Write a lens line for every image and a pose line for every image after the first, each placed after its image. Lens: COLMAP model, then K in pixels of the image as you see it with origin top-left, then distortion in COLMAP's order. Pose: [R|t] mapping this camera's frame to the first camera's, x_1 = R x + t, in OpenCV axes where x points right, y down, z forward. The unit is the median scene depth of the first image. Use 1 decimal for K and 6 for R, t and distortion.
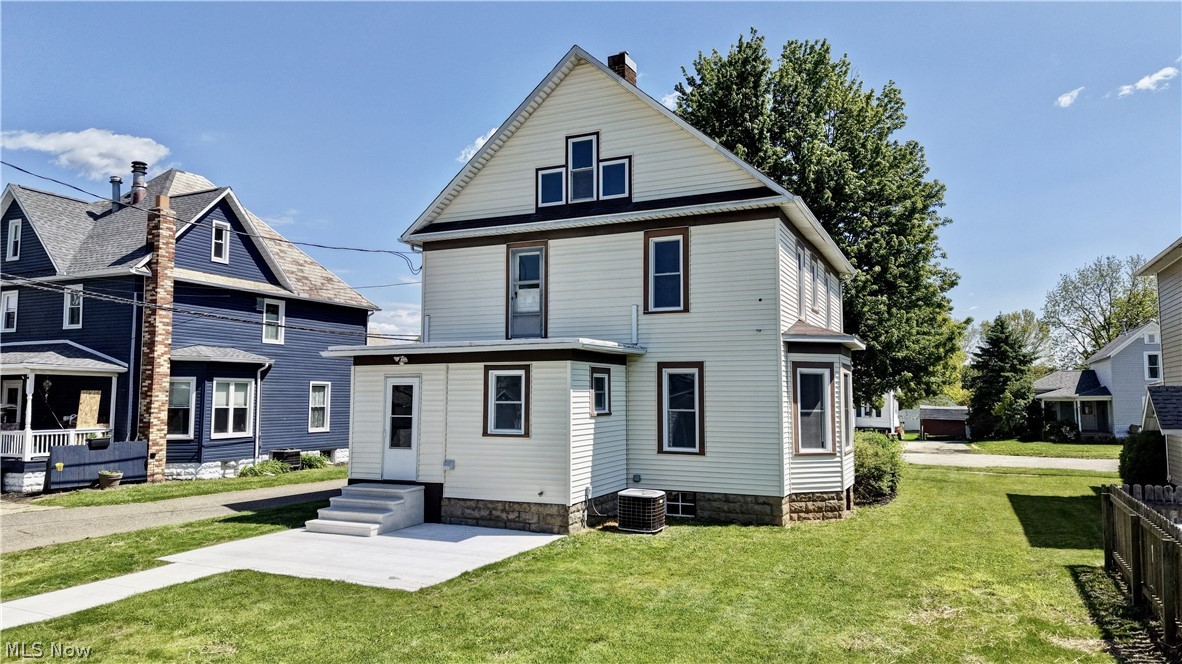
lens RADIAL K [[816.1, 0, 591.0], [0, 816.1, 332.0], [0, 0, 1]] dist [0.001253, -0.005338]
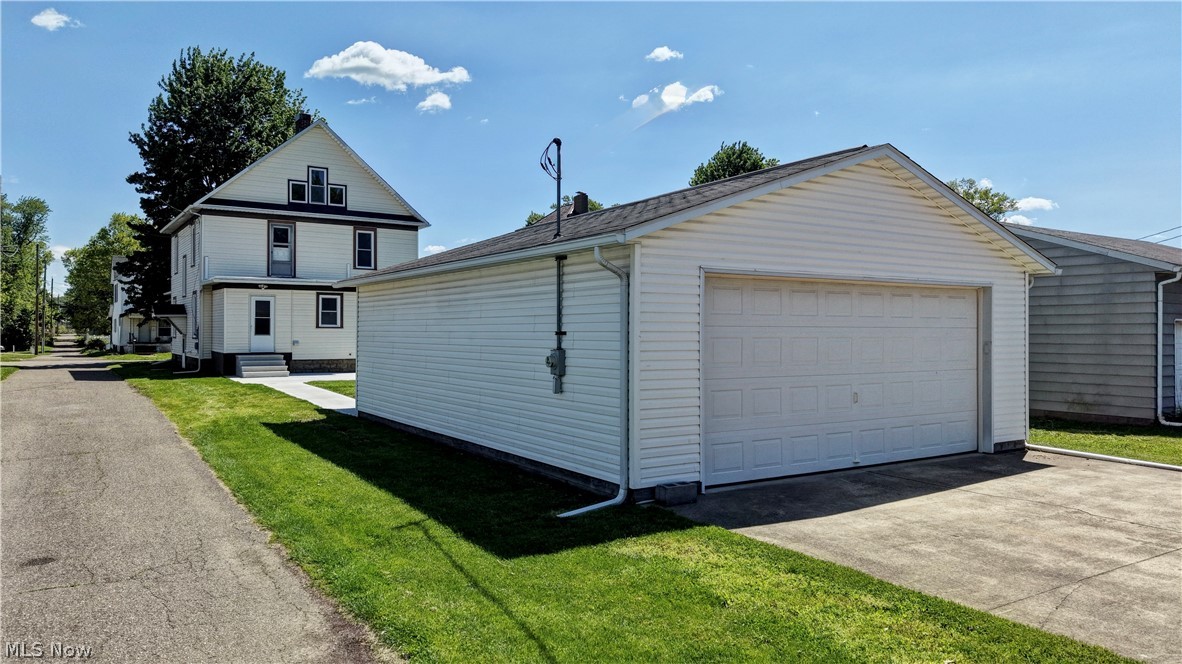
lens RADIAL K [[816.1, 0, 591.0], [0, 816.1, 332.0], [0, 0, 1]] dist [0.001253, -0.005338]
pose [[0.541191, 0.001553, 0.840898, -1.361606], [-0.076030, 0.995993, 0.047092, -0.006395], [-0.837455, -0.089419, 0.539141, -0.596962]]
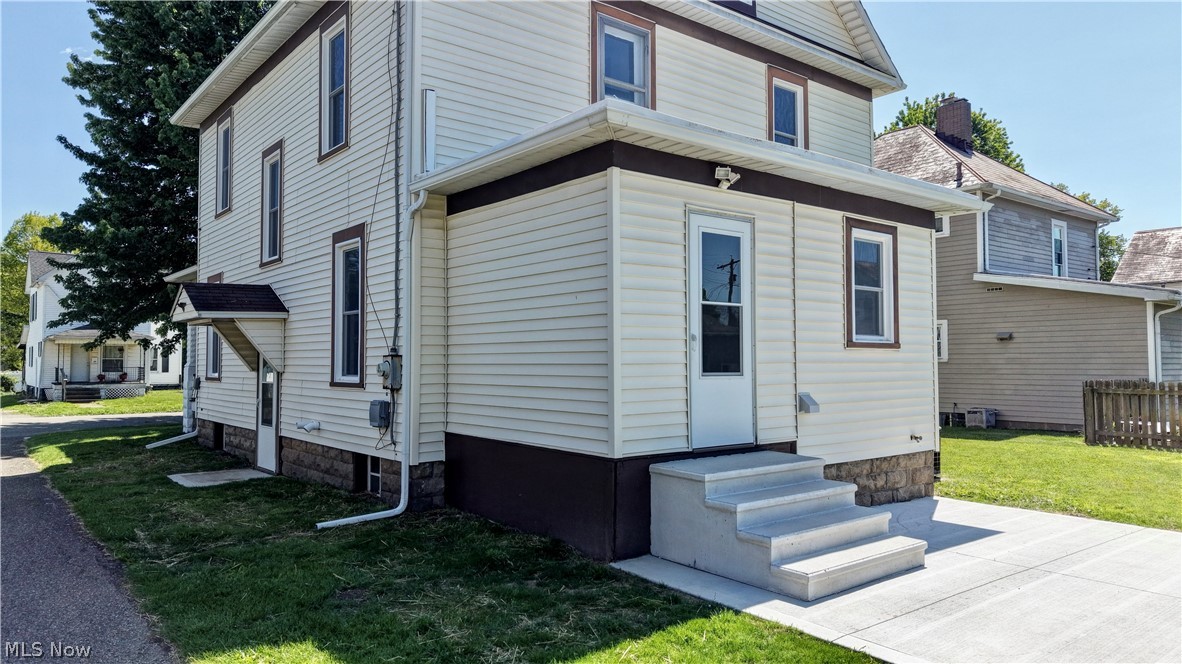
lens RADIAL K [[800.7, 0, 574.6], [0, 800.7, 347.5], [0, 0, 1]] dist [0.003004, -0.053354]
pose [[0.468703, 0.014903, 0.883230, -0.652415], [-0.073176, 0.997076, 0.022008, 0.122773], [-0.880320, -0.074946, 0.468423, 0.860042]]
